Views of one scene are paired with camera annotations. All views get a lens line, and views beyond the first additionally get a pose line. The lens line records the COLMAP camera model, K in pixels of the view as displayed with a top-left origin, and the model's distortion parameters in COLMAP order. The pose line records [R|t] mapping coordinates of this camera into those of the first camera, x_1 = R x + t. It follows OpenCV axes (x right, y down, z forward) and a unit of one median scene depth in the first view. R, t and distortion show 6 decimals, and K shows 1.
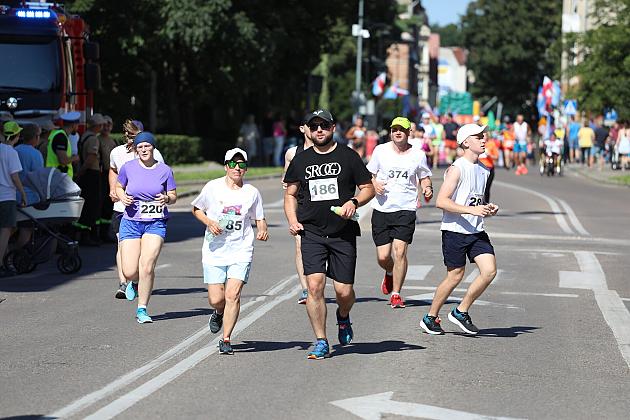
lens RADIAL K [[3863.7, 0, 325.9], [0, 3863.7, 211.8], [0, 0, 1]] dist [3.015940, -3.711261]
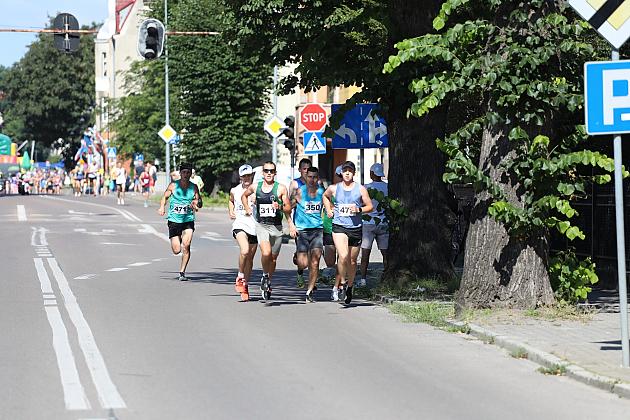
lens RADIAL K [[3863.7, 0, 325.9], [0, 3863.7, 211.8], [0, 0, 1]] dist [3.015940, -3.711261]
pose [[0.992147, -0.021418, 0.123228, -0.019583], [0.022552, 0.999715, -0.007814, 0.004037], [-0.123025, 0.010531, 0.992348, -0.226484]]
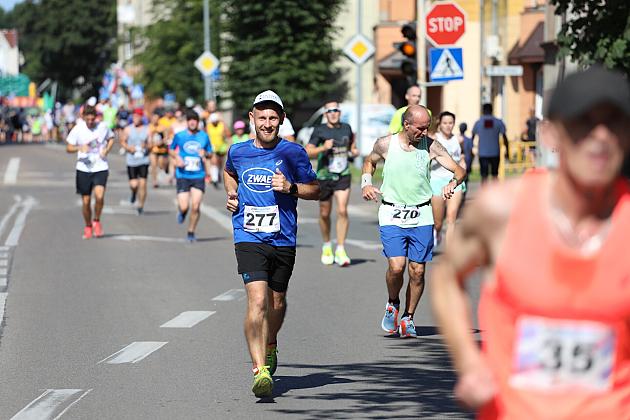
lens RADIAL K [[3863.7, 0, 325.9], [0, 3863.7, 211.8], [0, 0, 1]] dist [3.015940, -3.711261]
pose [[0.992890, -0.027564, 0.115803, -0.010095], [0.026967, 0.999614, 0.006720, 0.001718], [-0.115944, -0.003550, 0.993249, -0.094403]]
